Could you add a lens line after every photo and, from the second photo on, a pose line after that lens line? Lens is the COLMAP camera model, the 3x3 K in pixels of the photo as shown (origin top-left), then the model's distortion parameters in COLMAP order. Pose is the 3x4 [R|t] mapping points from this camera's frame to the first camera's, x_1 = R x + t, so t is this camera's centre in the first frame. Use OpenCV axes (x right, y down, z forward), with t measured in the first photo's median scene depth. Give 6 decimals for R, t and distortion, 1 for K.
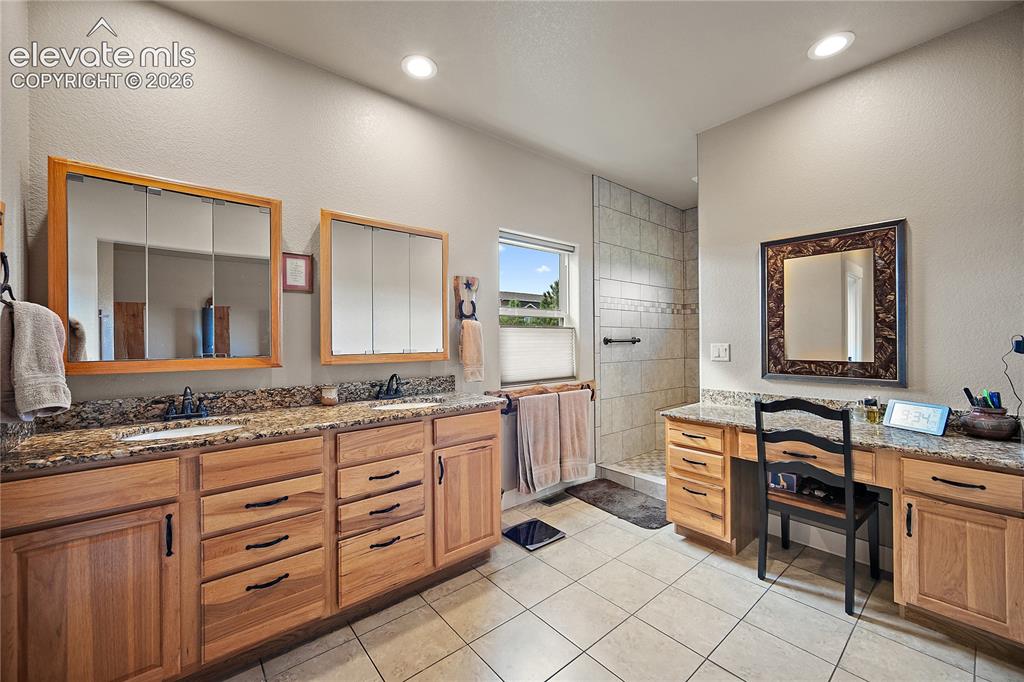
lens RADIAL K [[401.3, 0, 514.6], [0, 401.3, 340.6], [0, 0, 1]] dist [-0.001951, 0.001133]
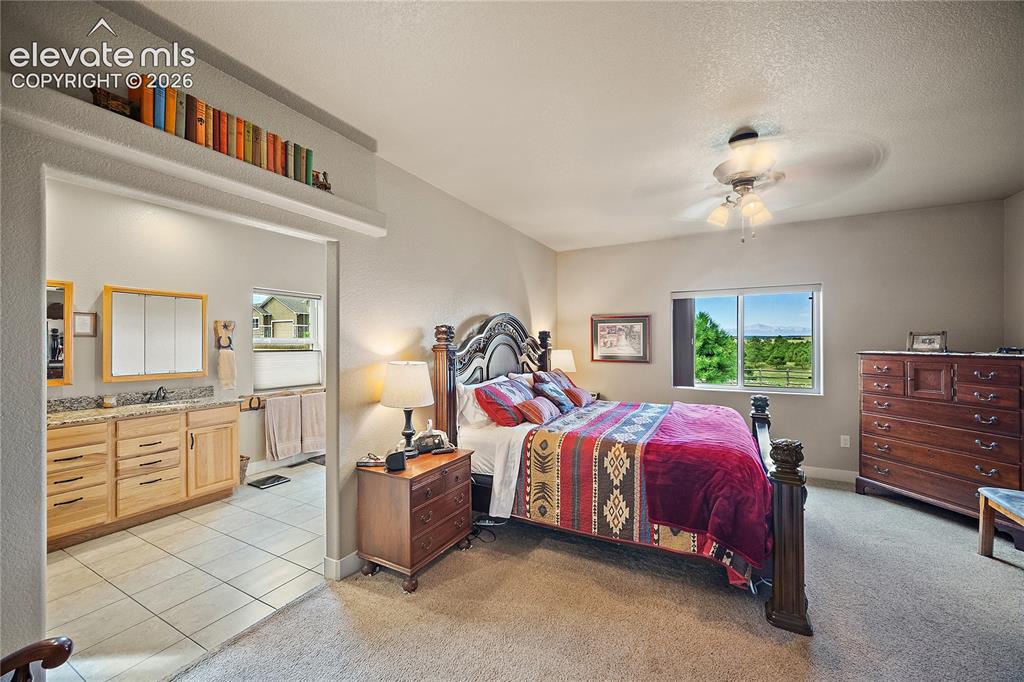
lens RADIAL K [[401.3, 0, 508.7], [0, 401.3, 343.3], [0, 0, 1]] dist [-0.001951, 0.001133]
pose [[0.931163, 0.006670, 0.364541, 0.428874], [-0.006218, 0.999978, -0.002415, -0.099779], [-0.364549, -0.000018, 0.931184, -1.052236]]
